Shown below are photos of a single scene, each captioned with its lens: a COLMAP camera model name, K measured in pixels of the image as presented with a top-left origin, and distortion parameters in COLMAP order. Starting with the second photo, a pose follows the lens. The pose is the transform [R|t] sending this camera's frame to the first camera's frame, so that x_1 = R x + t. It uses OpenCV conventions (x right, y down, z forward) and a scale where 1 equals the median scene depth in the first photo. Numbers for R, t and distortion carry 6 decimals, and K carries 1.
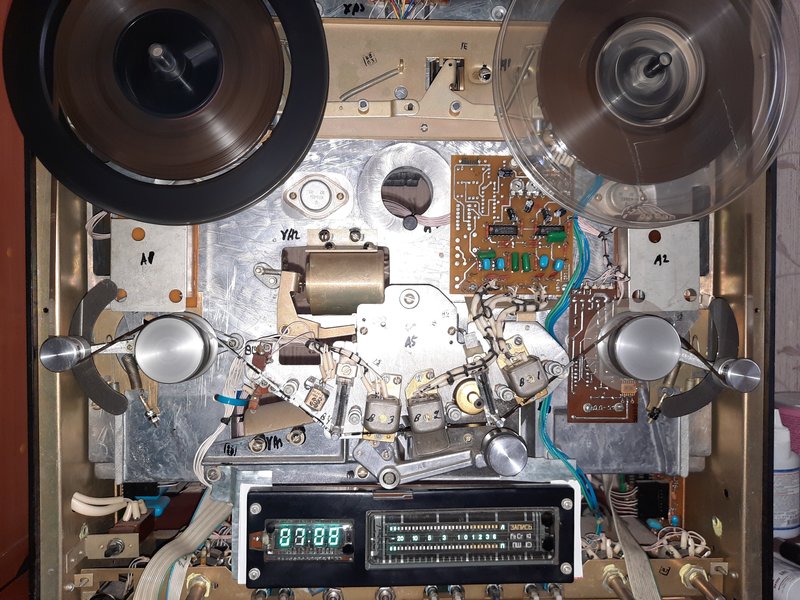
lens RADIAL K [[598.9, 0, 400.0], [0, 598.9, 300.0], [0, 0, 1]] dist [-0.006810, -0.002438]
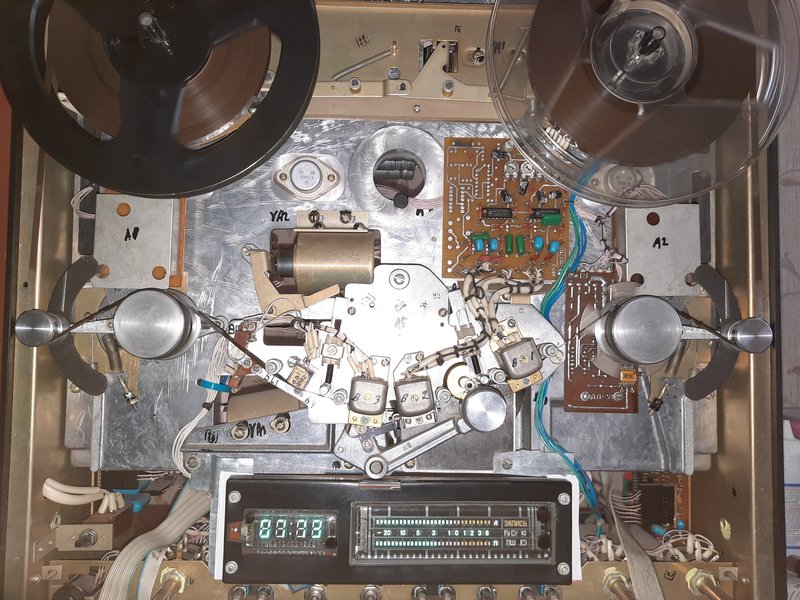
lens RADIAL K [[598.9, 0, 400.0], [0, 598.9, 300.0], [0, 0, 1]] dist [-0.006810, -0.002438]
pose [[0.999851, 0.010819, -0.013415, 0.029238], [-0.011652, 0.997902, -0.063683, 0.090740], [0.012698, 0.063830, 0.997880, 0.034413]]
